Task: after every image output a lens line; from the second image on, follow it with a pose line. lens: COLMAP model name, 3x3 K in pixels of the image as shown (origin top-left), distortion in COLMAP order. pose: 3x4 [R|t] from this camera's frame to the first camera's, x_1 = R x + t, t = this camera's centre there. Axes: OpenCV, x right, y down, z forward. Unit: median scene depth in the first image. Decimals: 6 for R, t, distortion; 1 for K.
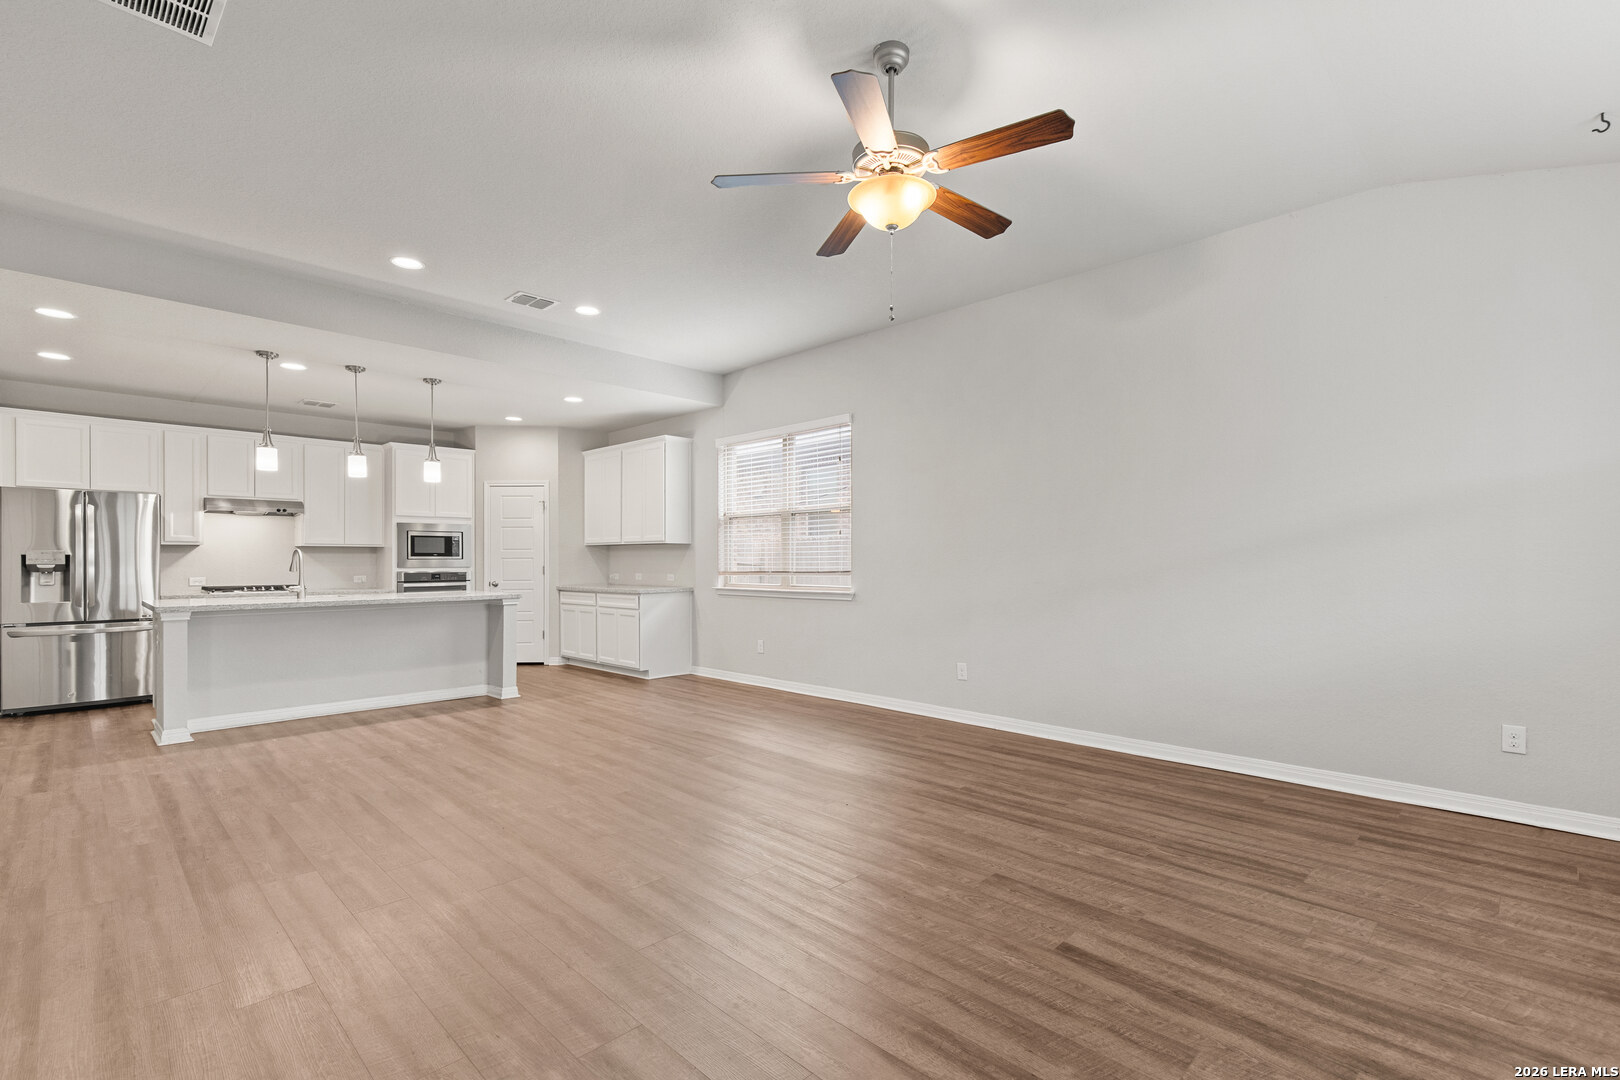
lens RADIAL K [[730.6, 0, 819.4], [0, 730.6, 567.6], [0, 0, 1]] dist [0.009017, -0.001289]
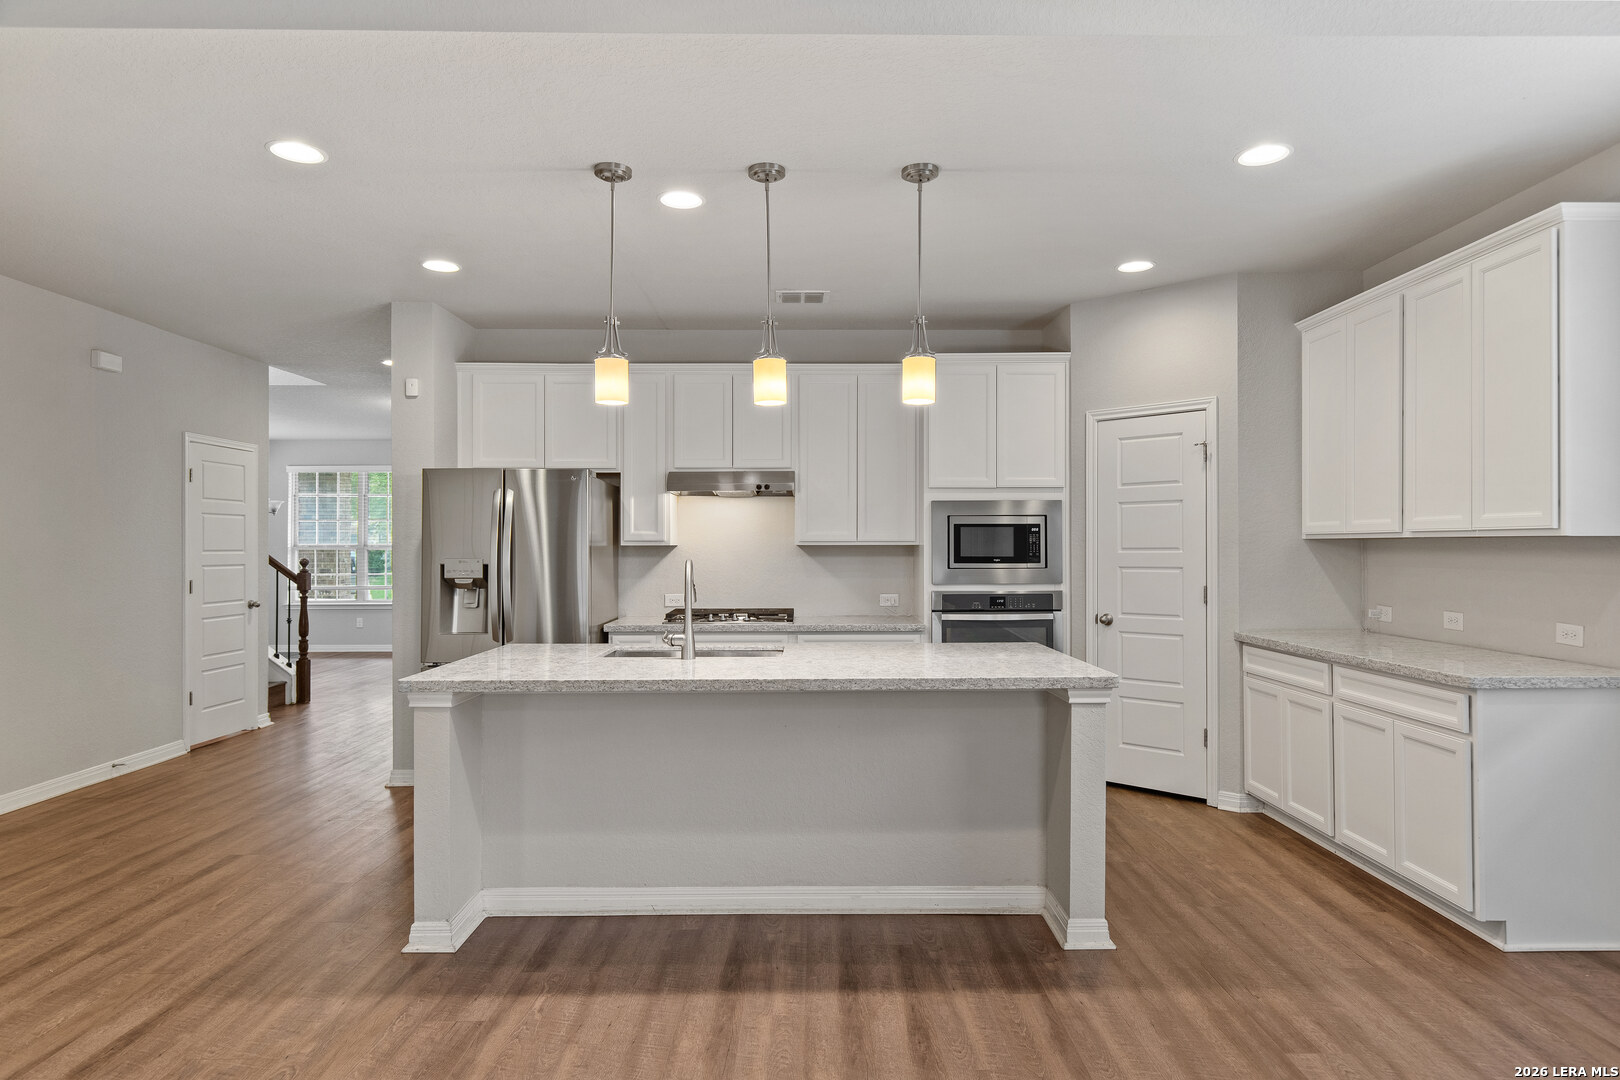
lens RADIAL K [[956.8, 0, 818.8], [0, 956.8, 537.3], [0, 0, 1]] dist [0.009989, 0.001793]
pose [[0.701883, -0.006712, -0.712261, -0.143224], [-0.006892, 0.999845, -0.016213, -0.024249], [0.712259, 0.016289, 0.701728, 0.483188]]
